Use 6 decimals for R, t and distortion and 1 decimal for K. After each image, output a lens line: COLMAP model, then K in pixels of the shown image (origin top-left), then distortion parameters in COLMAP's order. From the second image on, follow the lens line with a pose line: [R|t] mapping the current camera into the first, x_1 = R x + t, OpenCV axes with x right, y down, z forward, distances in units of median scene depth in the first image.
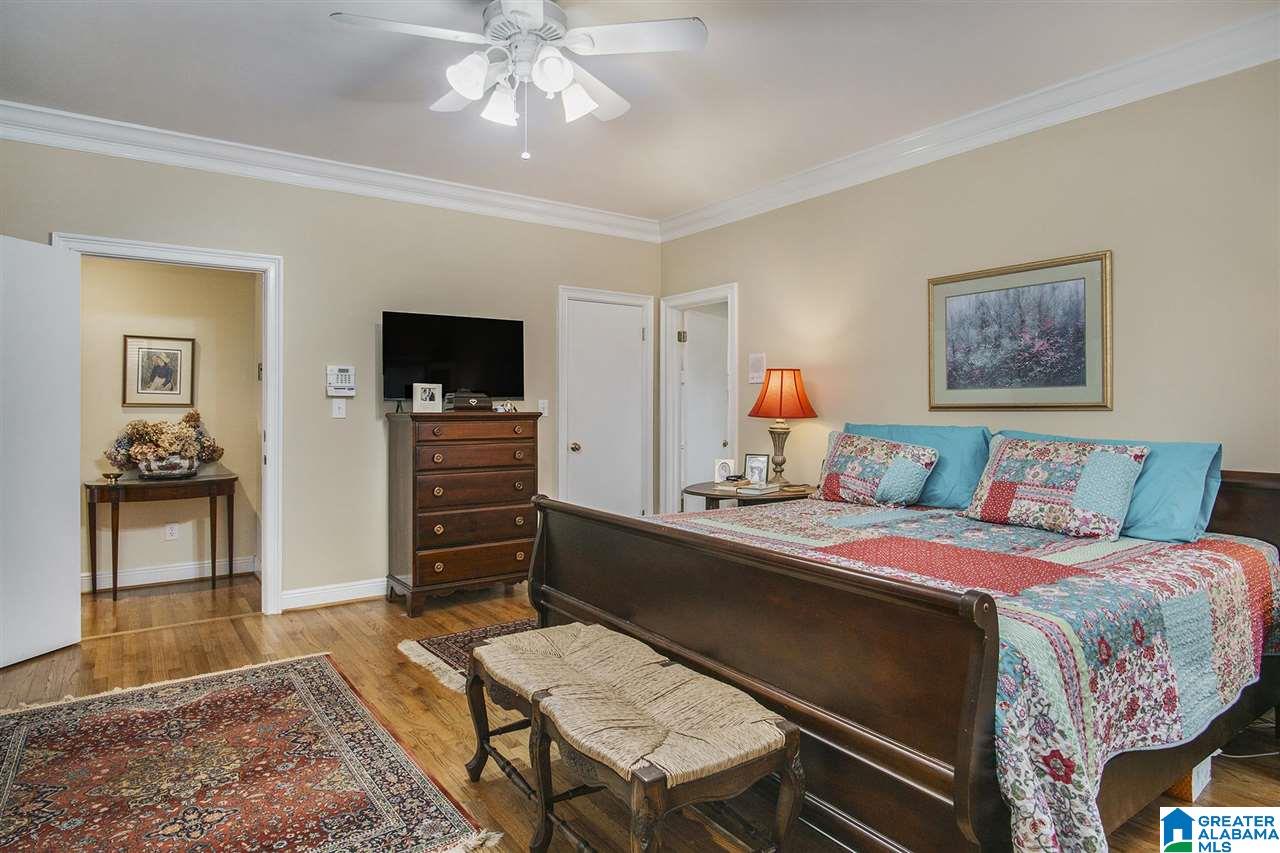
lens RADIAL K [[712.4, 0, 637.2], [0, 712.4, 402.1], [0, 0, 1]] dist [-0.003332, 0.000718]
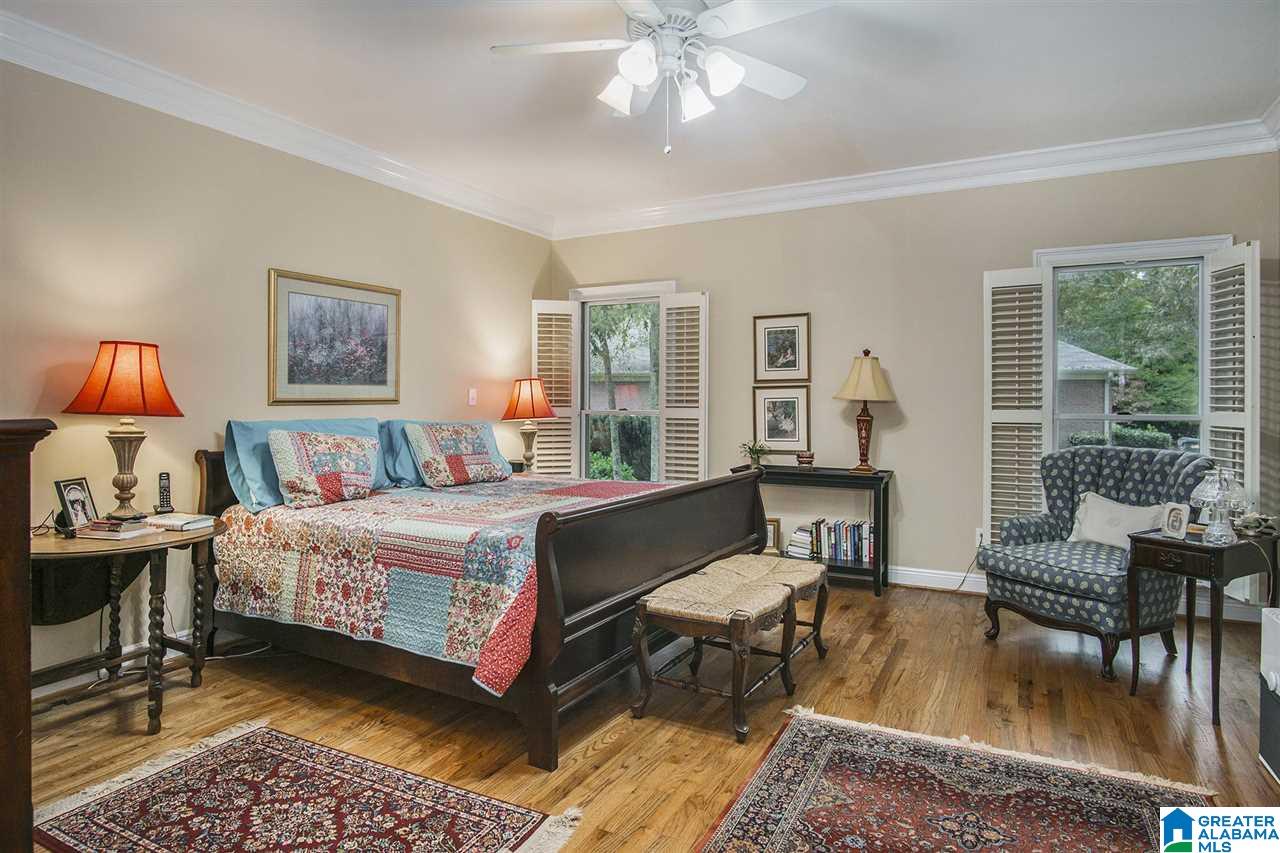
lens RADIAL K [[773.3, 0, 638.5], [0, 773.3, 403.6], [0, 0, 1]] dist [-0.003118, -0.000420]
pose [[-0.460245, 0.000709, 0.887792, -0.845971], [-0.004064, 0.999988, -0.002906, 0.012979], [-0.887783, -0.004945, -0.460236, 1.183374]]
